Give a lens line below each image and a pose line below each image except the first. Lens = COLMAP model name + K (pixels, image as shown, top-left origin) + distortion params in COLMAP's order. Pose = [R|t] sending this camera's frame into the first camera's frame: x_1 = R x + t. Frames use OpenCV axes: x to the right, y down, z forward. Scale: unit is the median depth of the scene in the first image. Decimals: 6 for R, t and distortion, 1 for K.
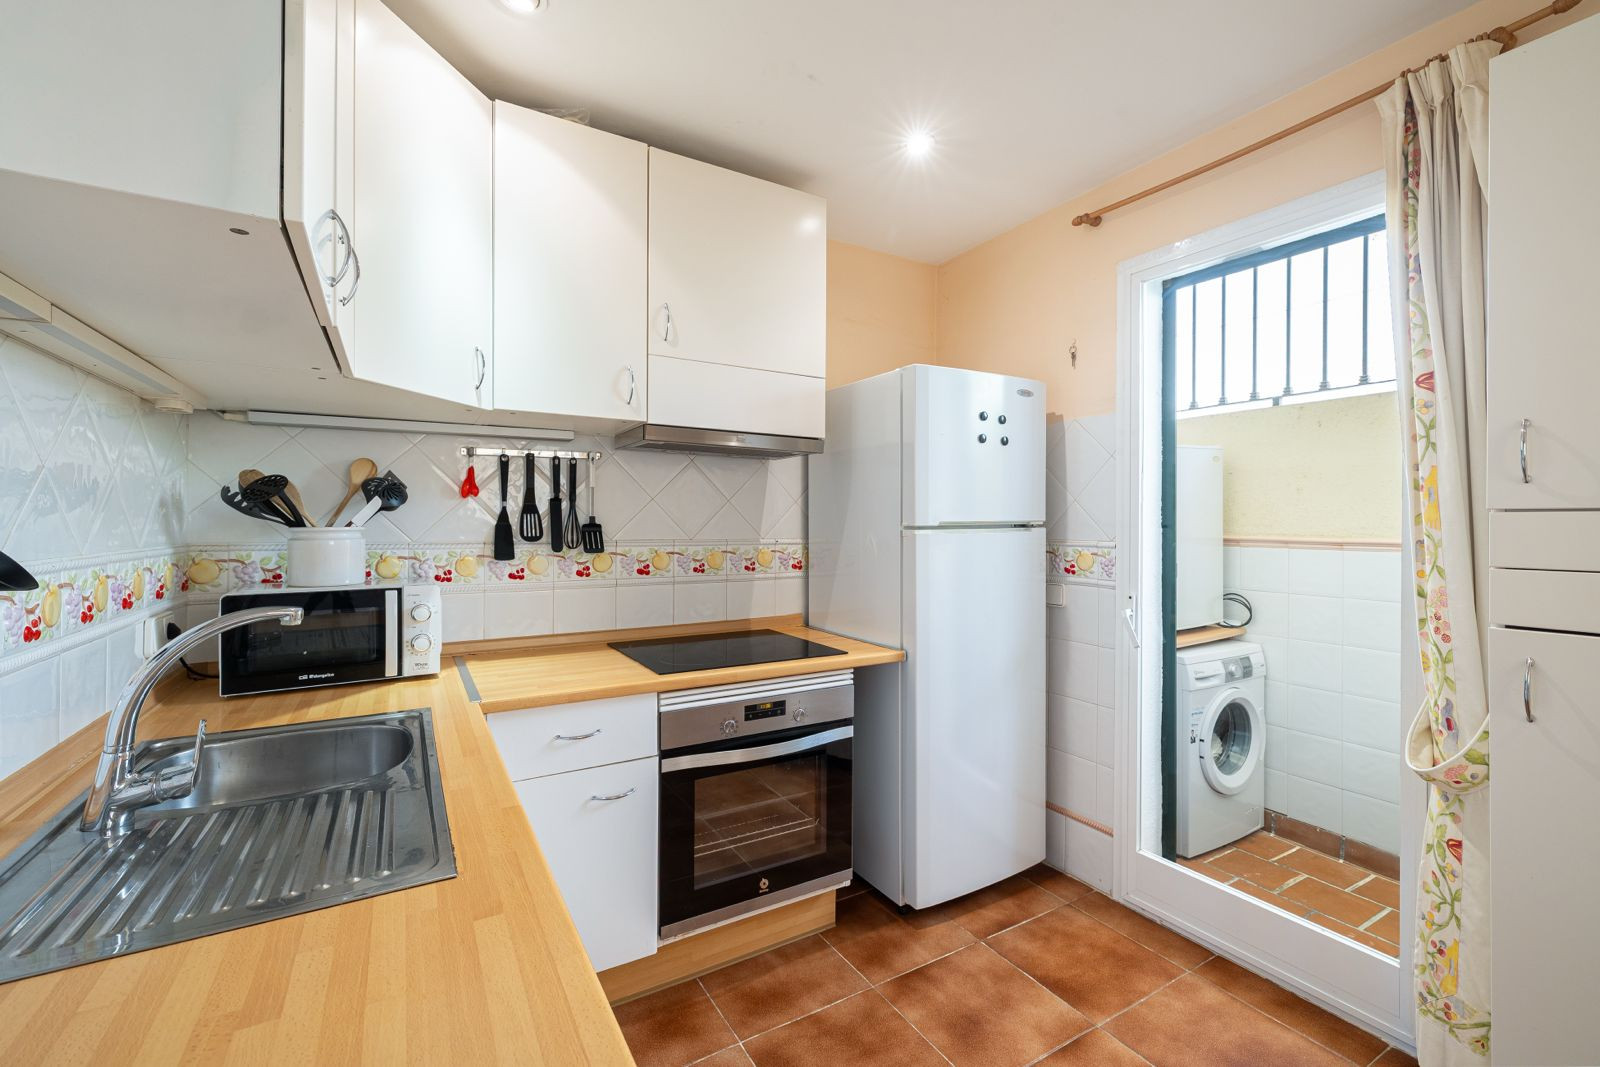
lens RADIAL K [[680.1, 0, 800.0], [0, 680.1, 533.5], [0, 0, 1]] dist [-0.000220, -0.000082]
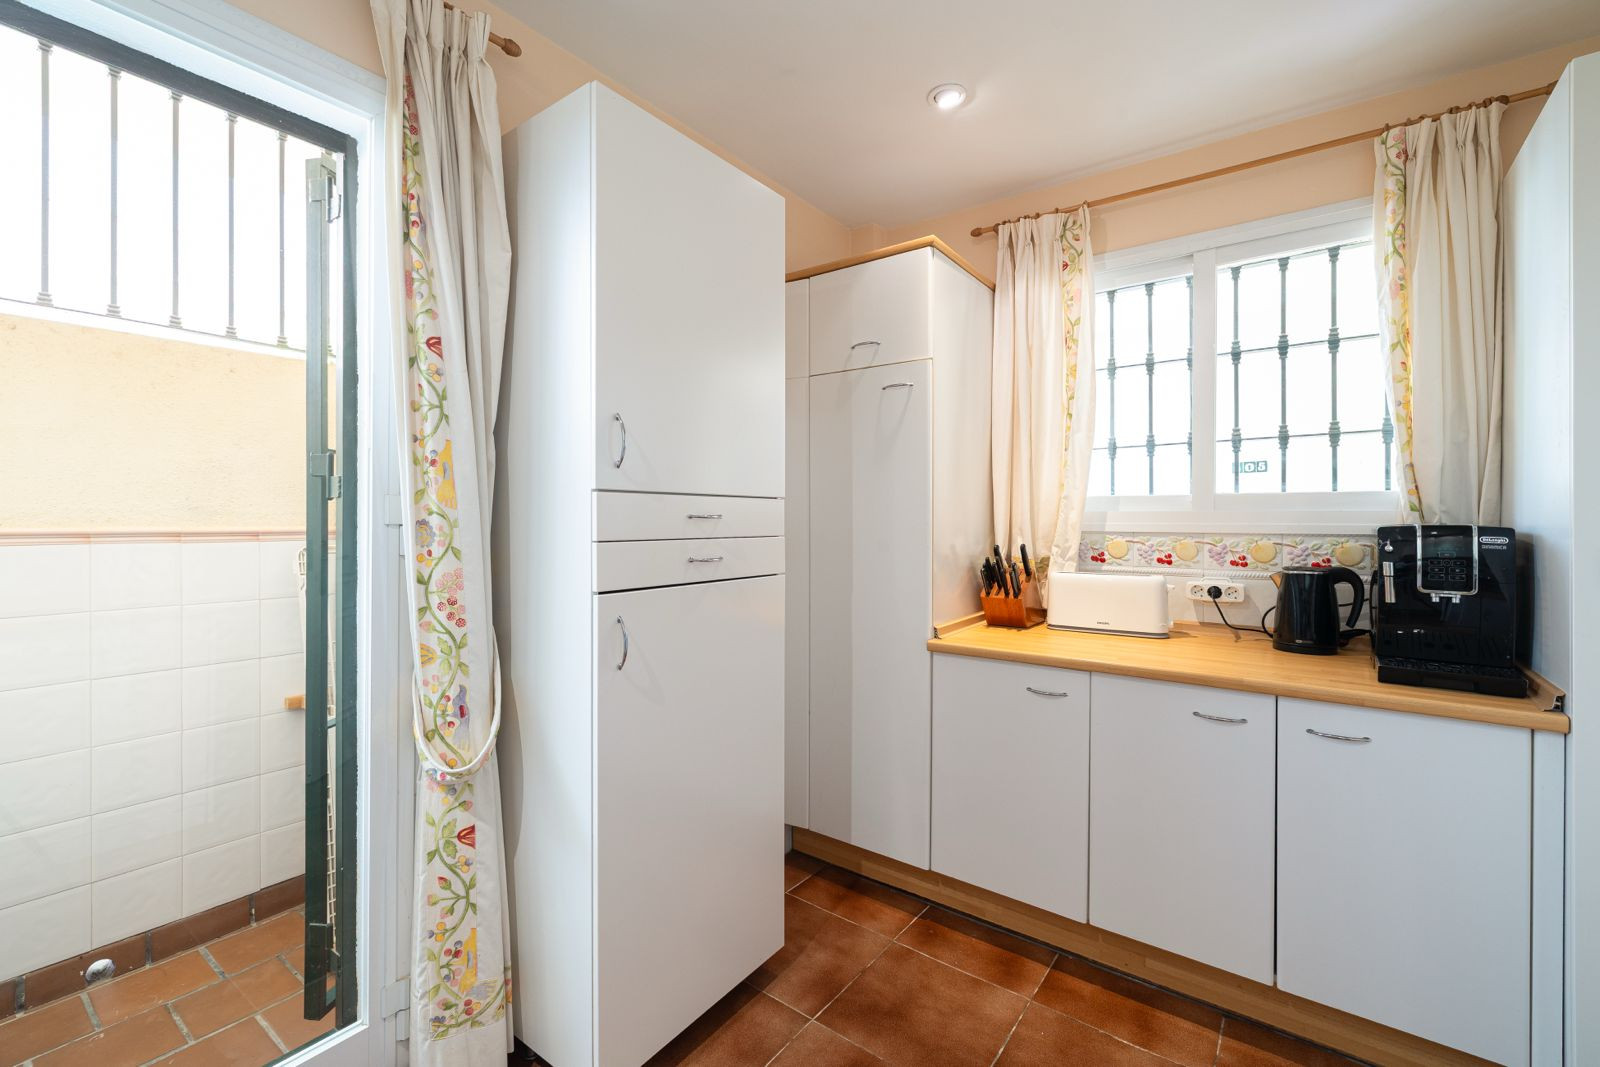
lens RADIAL K [[680.1, 0, 800.0], [0, 680.1, 533.5], [0, 0, 1]] dist [-0.000220, -0.000082]
pose [[-0.386338, -0.008911, 0.922314, -0.112412], [0.005546, 0.999913, 0.011984, 0.020032], [-0.922341, 0.009745, -0.386254, 0.918739]]
